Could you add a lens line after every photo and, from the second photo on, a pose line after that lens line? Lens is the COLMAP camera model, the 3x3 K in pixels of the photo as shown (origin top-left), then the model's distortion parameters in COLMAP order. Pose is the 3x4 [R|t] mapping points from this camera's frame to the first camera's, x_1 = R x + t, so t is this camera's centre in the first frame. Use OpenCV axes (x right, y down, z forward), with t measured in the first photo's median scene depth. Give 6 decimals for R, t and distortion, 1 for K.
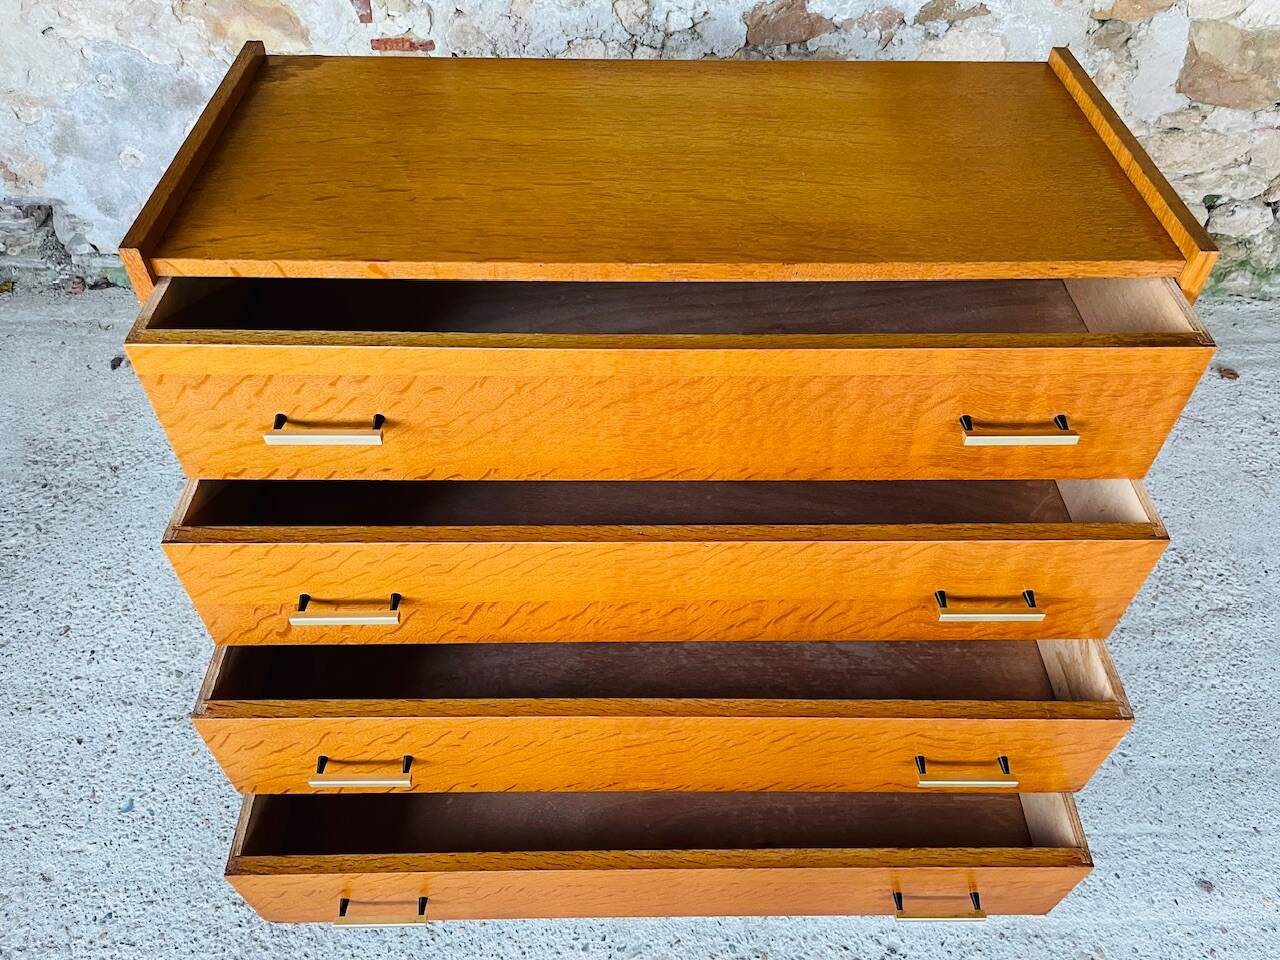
lens RADIAL K [[978.2, 0, 651.3], [0, 978.2, 495.9], [0, 0, 1]] dist [0.077631, -0.106874]
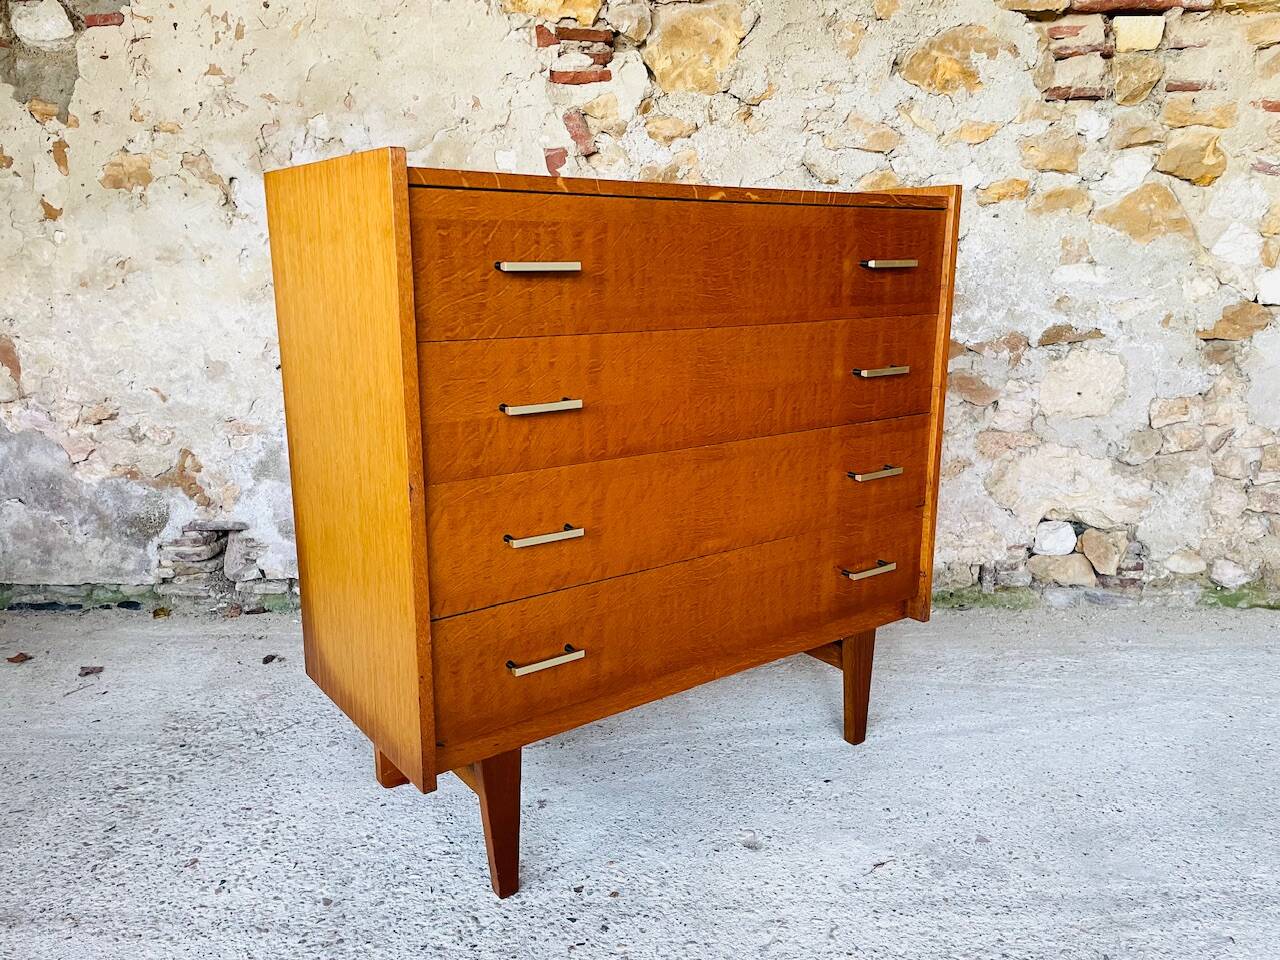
lens RADIAL K [[978.2, 0, 646.2], [0, 978.2, 484.5], [0, 0, 1]] dist [0.077631, -0.106874]
pose [[0.999485, -0.019922, -0.025139, -0.160528], [0.002630, 0.831992, -0.554781, 0.285851], [0.031968, 0.554429, 0.831617, 0.131121]]
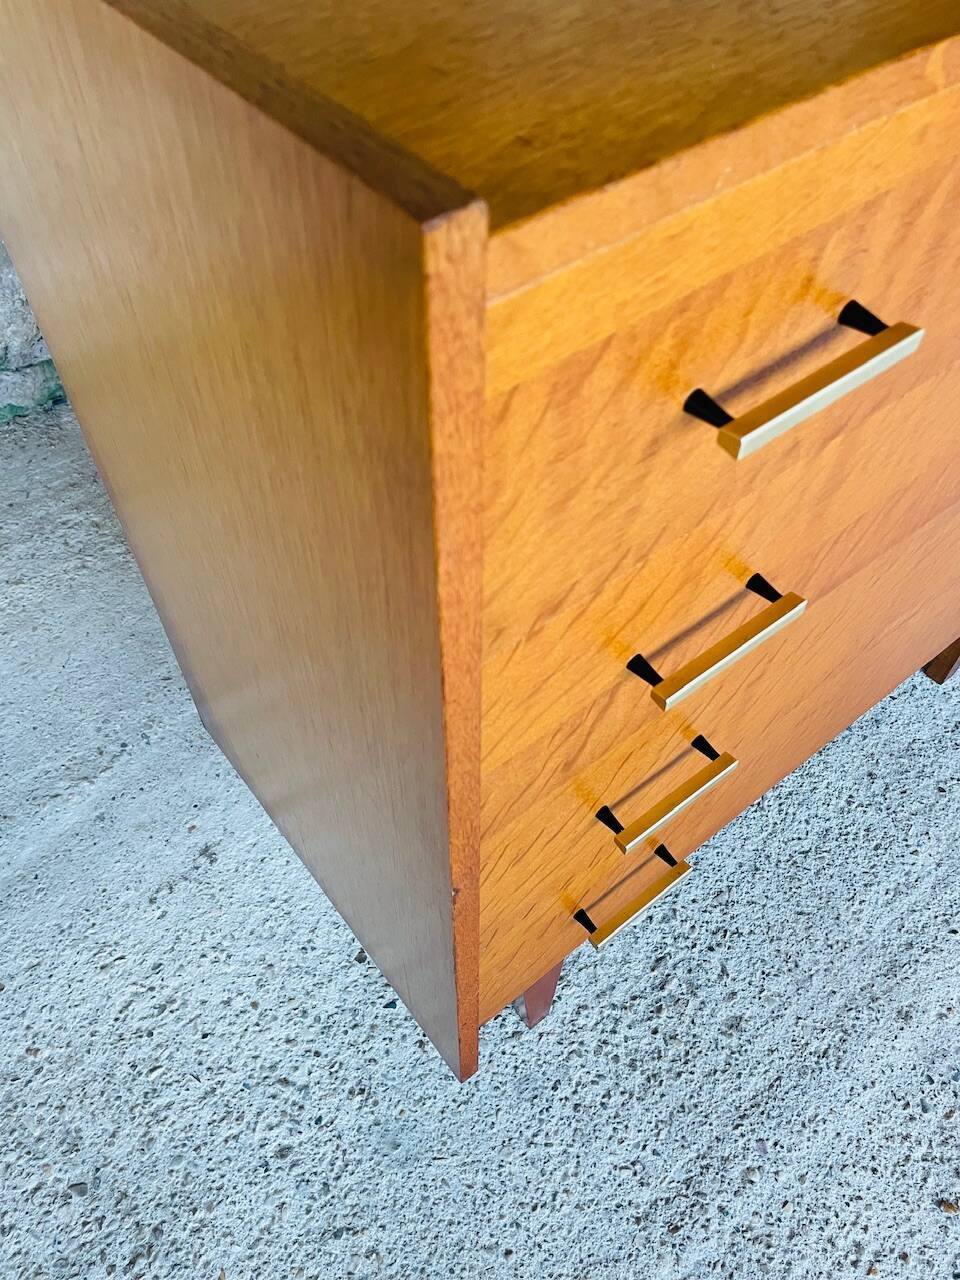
lens RADIAL K [[978.2, 0, 463.4], [0, 978.2, 634.1], [0, 0, 1]] dist [0.077631, -0.106874]
pose [[0.799987, -0.489477, 0.347036, -0.284519], [0.454810, 0.871923, 0.181378, -0.083959], [-0.391369, 0.012736, 0.920146, 0.320846]]
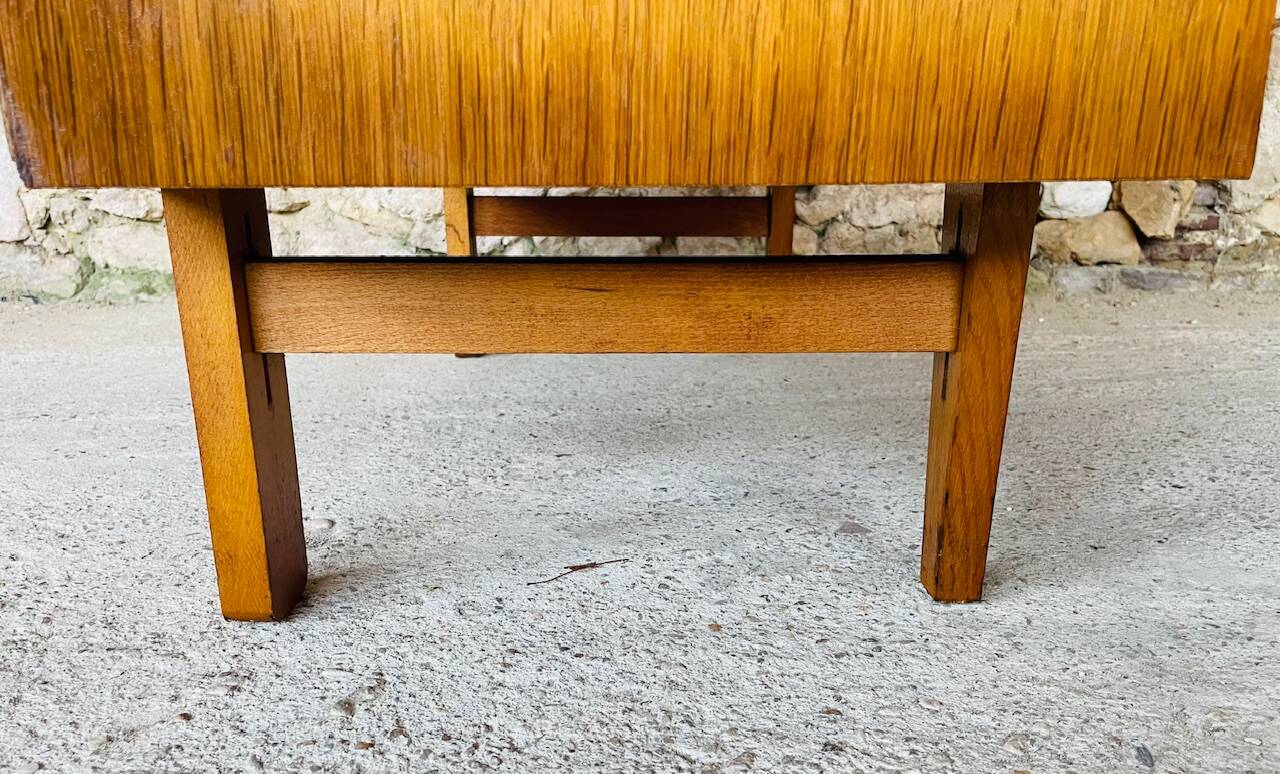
lens RADIAL K [[1043.7, 0, 647.7], [0, 1043.7, 475.5], [0, 0, 1]] dist [0.066868, -0.082047]
pose [[0.999263, -0.019304, -0.033169, 0.009348], [0.000955, 0.876518, -0.481369, 0.243126], [0.038366, 0.480982, 0.875890, 0.590955]]
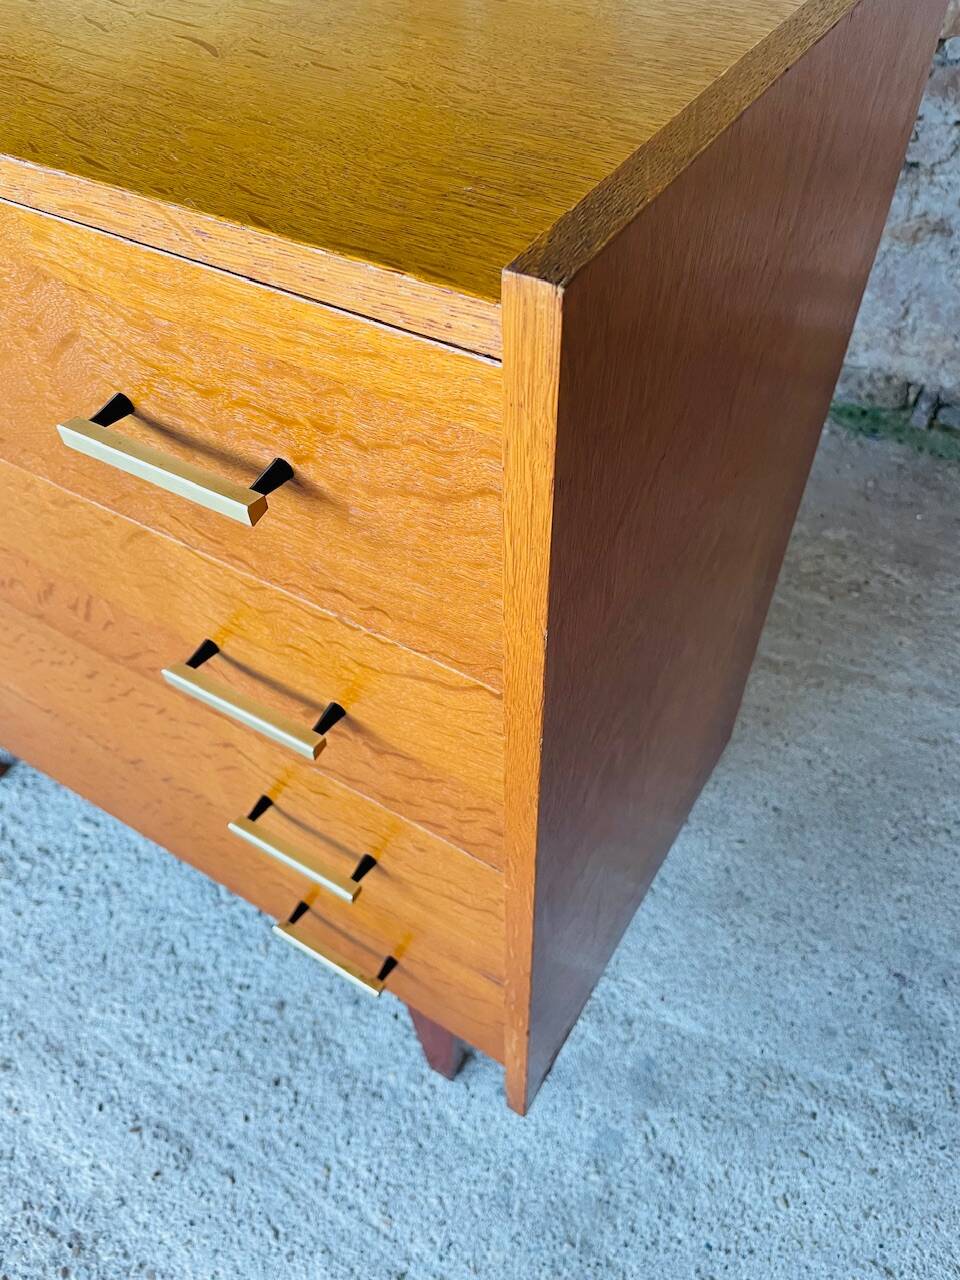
lens RADIAL K [[978.2, 0, 471.7], [0, 978.2, 643.2], [0, 0, 1]] dist [0.077631, -0.106874]
pose [[0.834764, 0.389857, -0.388820, 0.303366], [-0.368799, 0.920243, 0.130918, -0.076061], [0.408848, 0.034111, 0.911965, 0.324589]]
